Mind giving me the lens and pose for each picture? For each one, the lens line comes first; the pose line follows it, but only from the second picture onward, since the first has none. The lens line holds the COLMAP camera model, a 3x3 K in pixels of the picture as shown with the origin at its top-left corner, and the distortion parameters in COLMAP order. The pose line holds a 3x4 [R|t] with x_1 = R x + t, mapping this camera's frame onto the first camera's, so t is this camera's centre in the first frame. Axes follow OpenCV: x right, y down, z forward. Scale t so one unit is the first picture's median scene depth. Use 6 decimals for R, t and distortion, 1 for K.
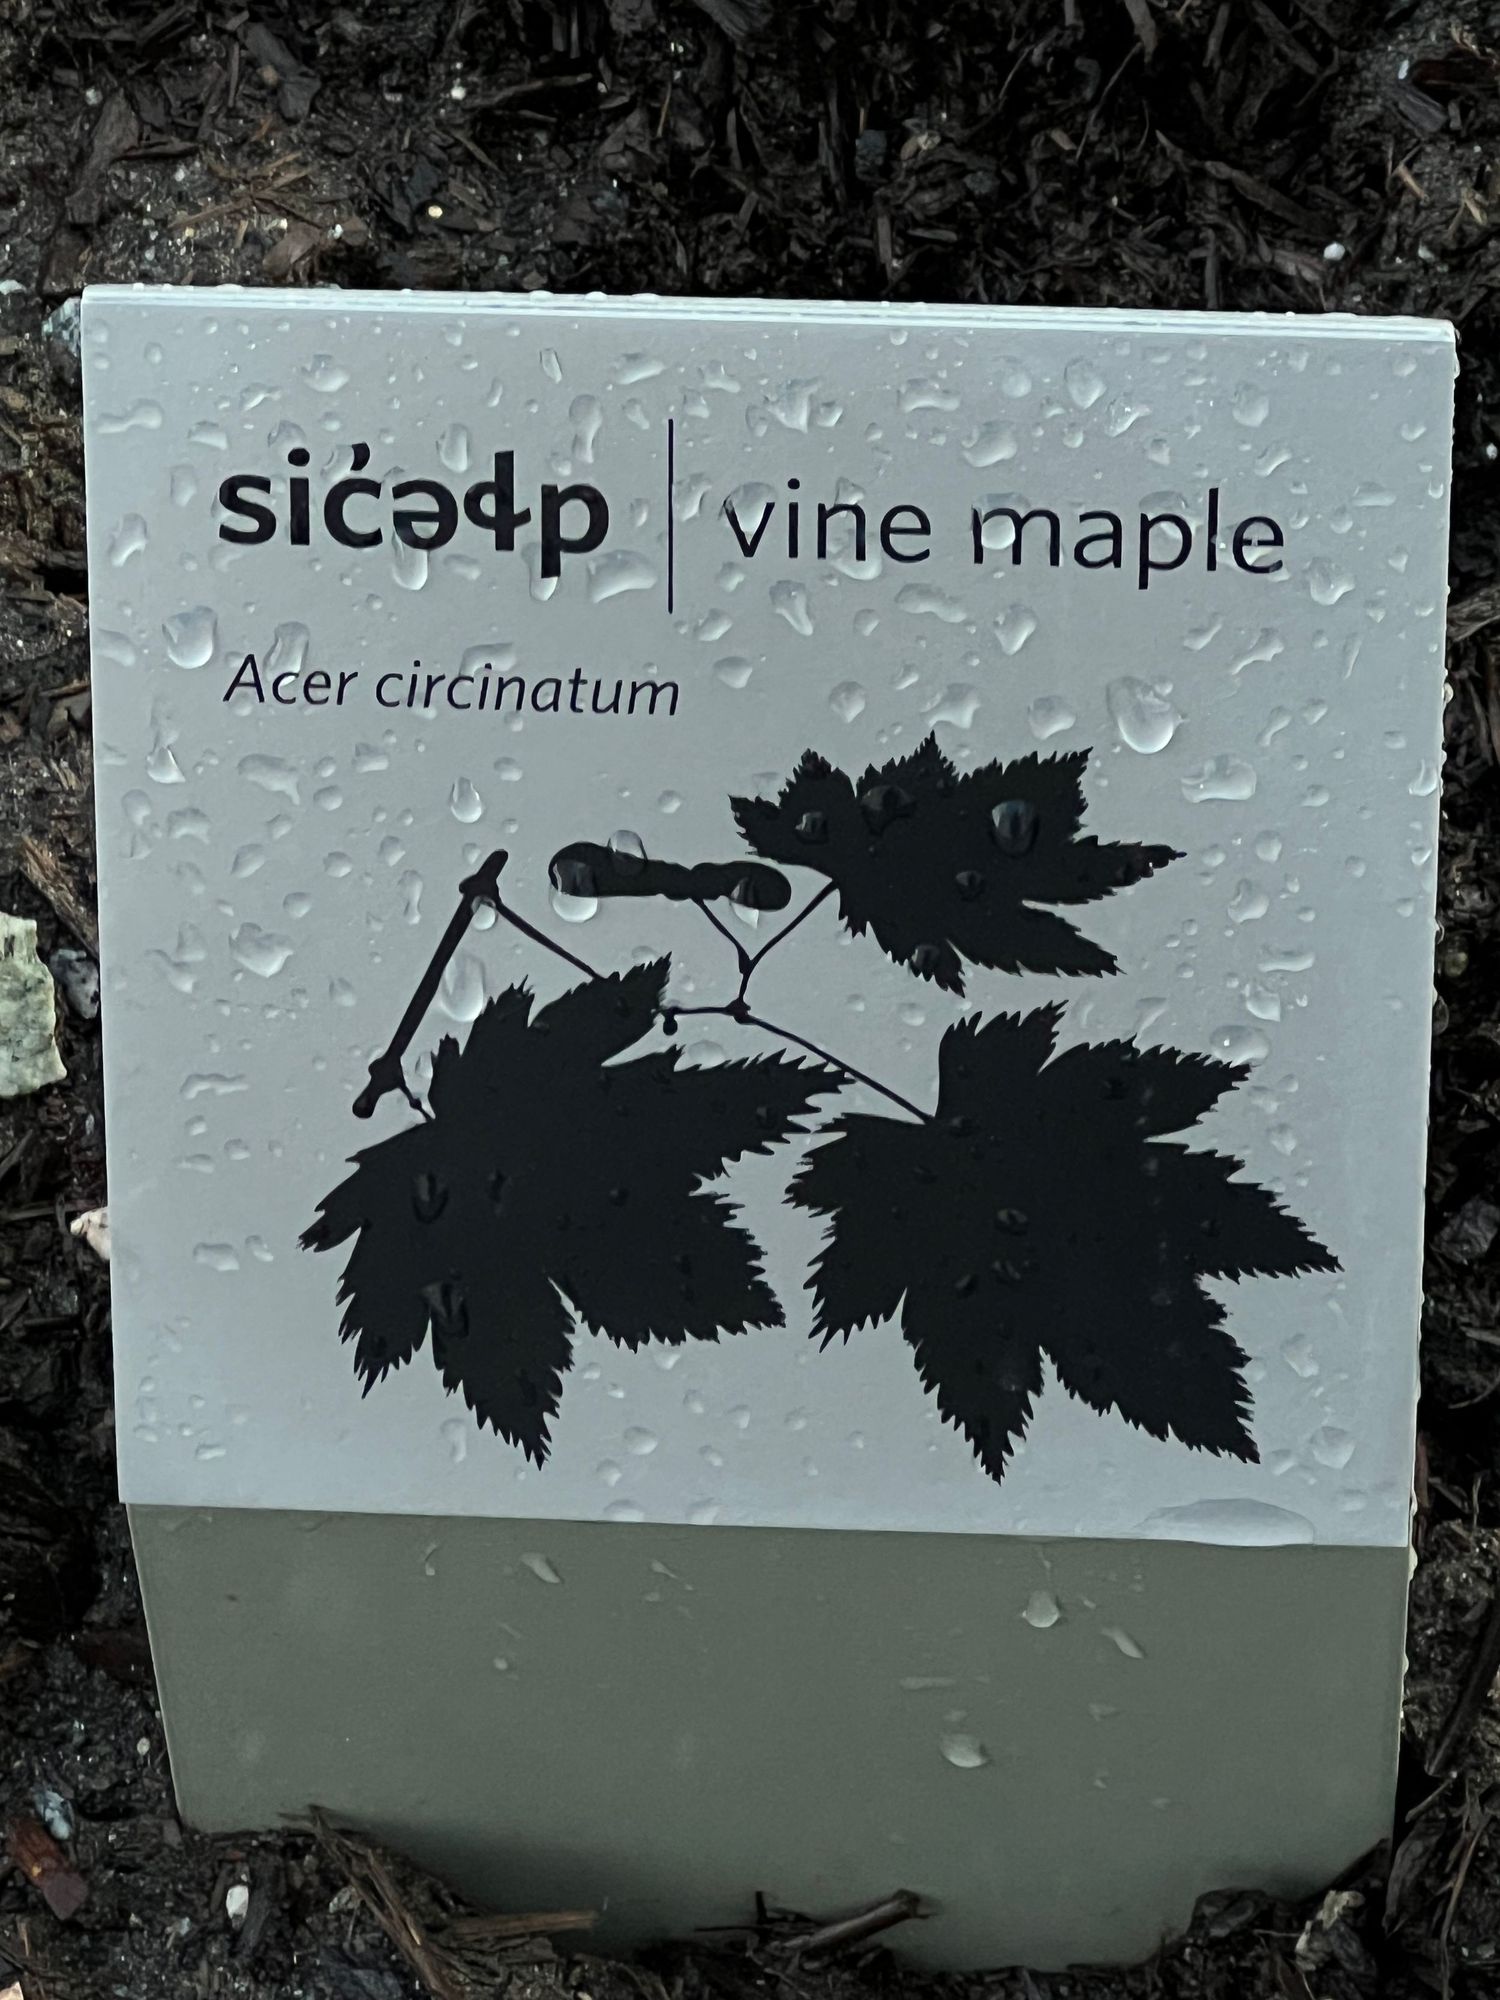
lens RADIAL K [[8981.5, 0, 741.6], [0, 8981.5, 995.3], [0, 0, 1]] dist [1.917924, 0.000000]
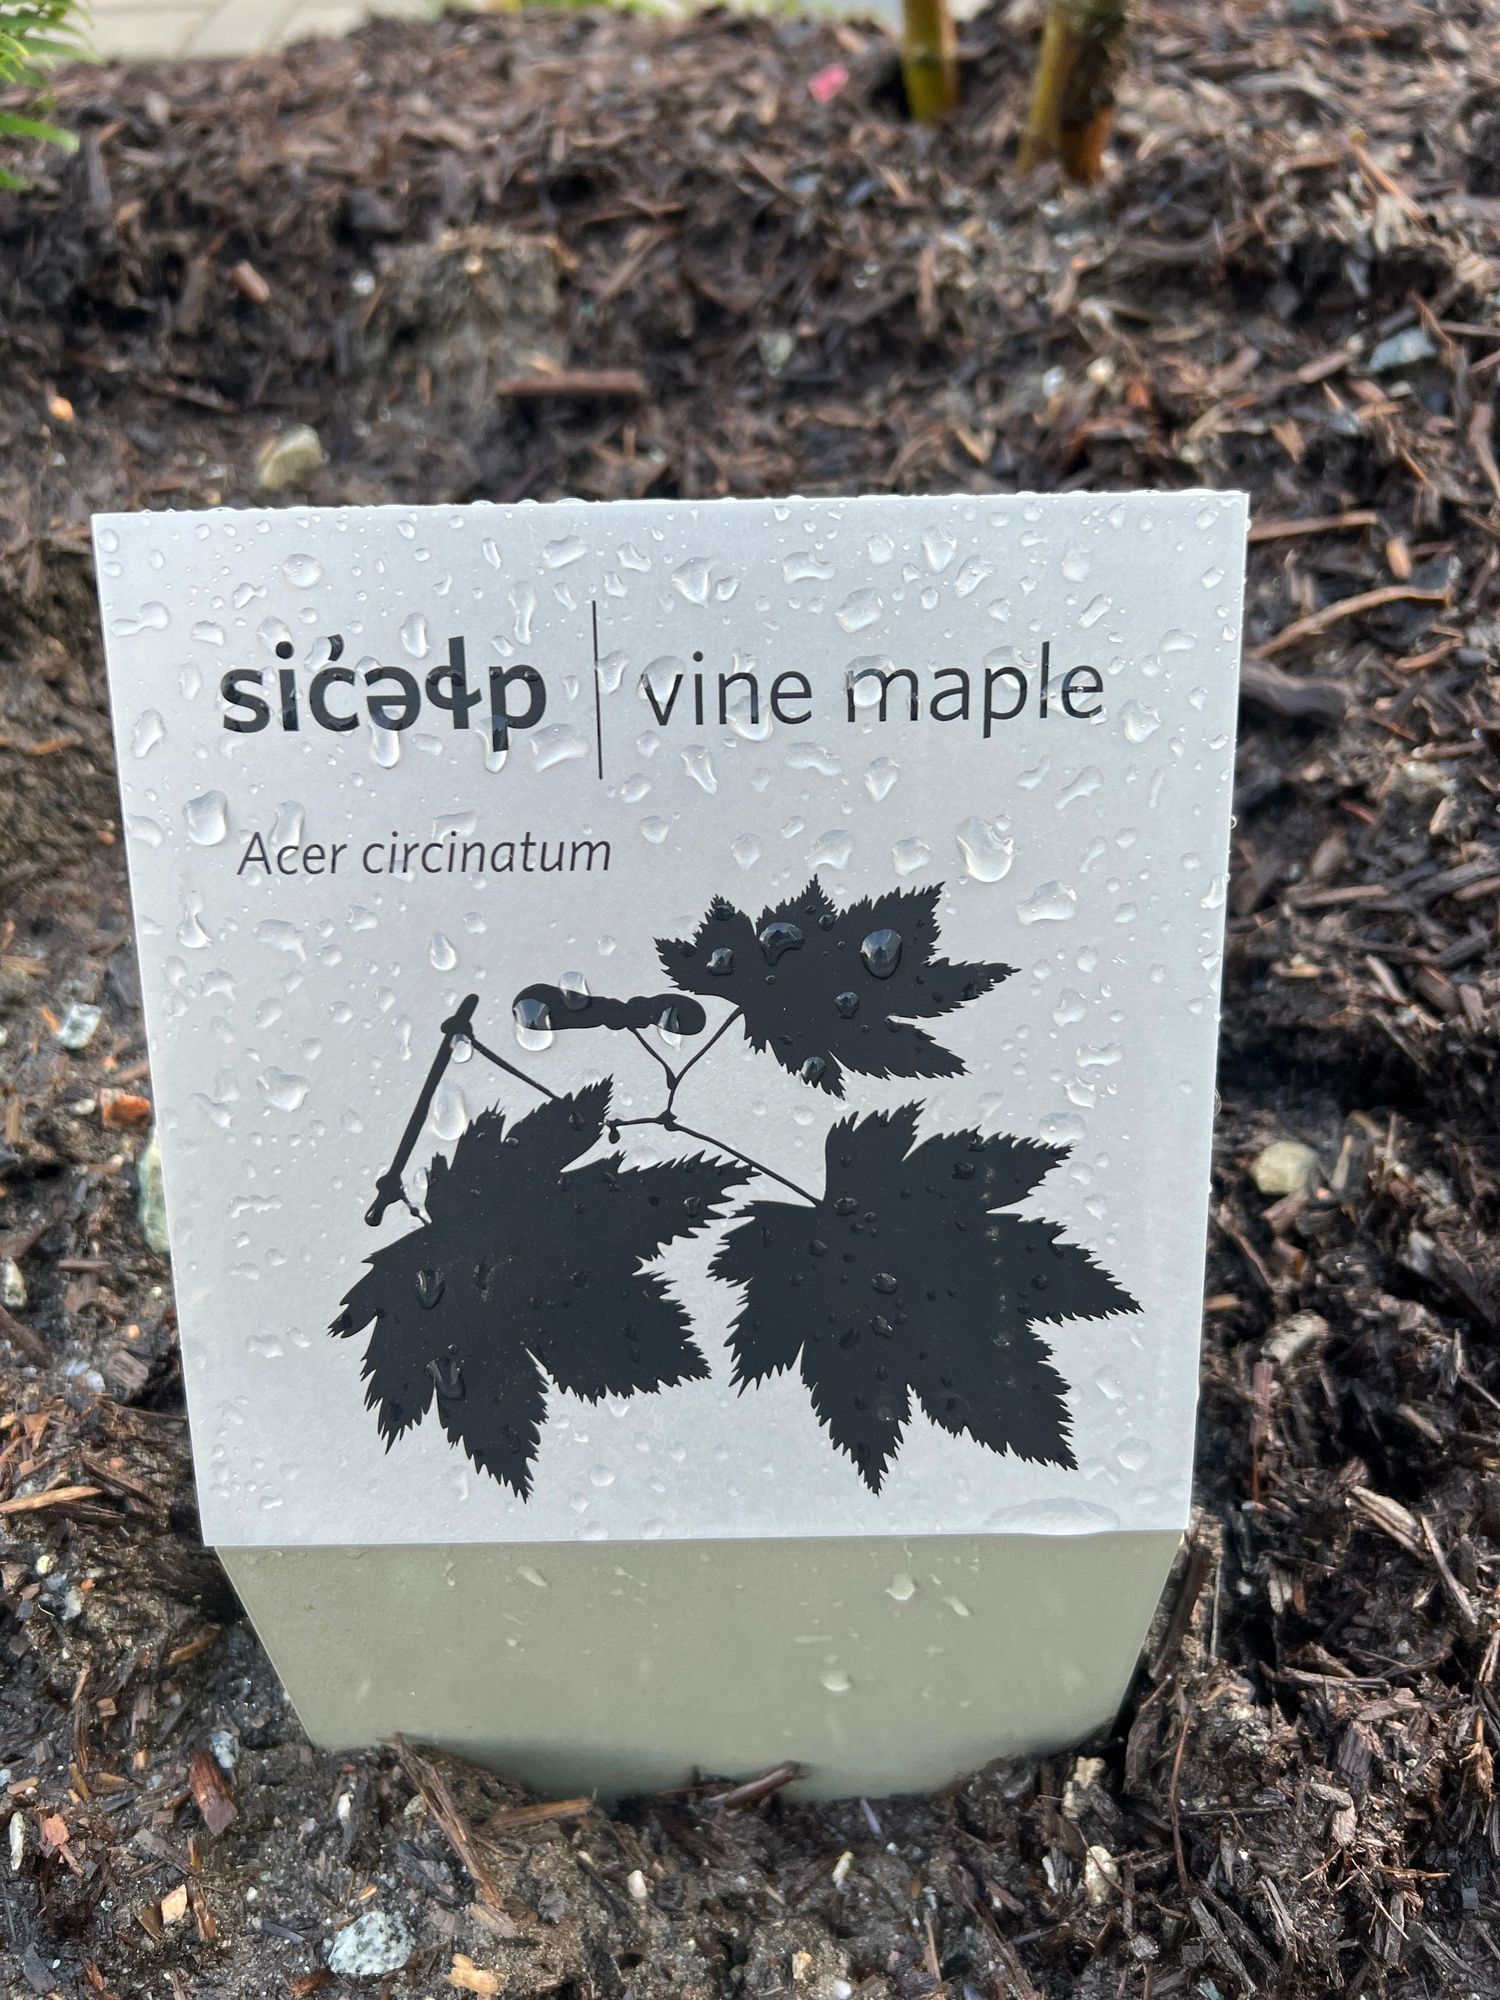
lens RADIAL K [[1575.6, 0, 746.2], [0, 1575.6, 985.1], [0, 0, 1]] dist [0.127742, -0.059847]
pose [[0.997502, -0.033921, 0.061961, -0.002332], [0.046505, 0.975599, -0.214580, 0.031115], [-0.053171, 0.216925, 0.974739, 0.772031]]
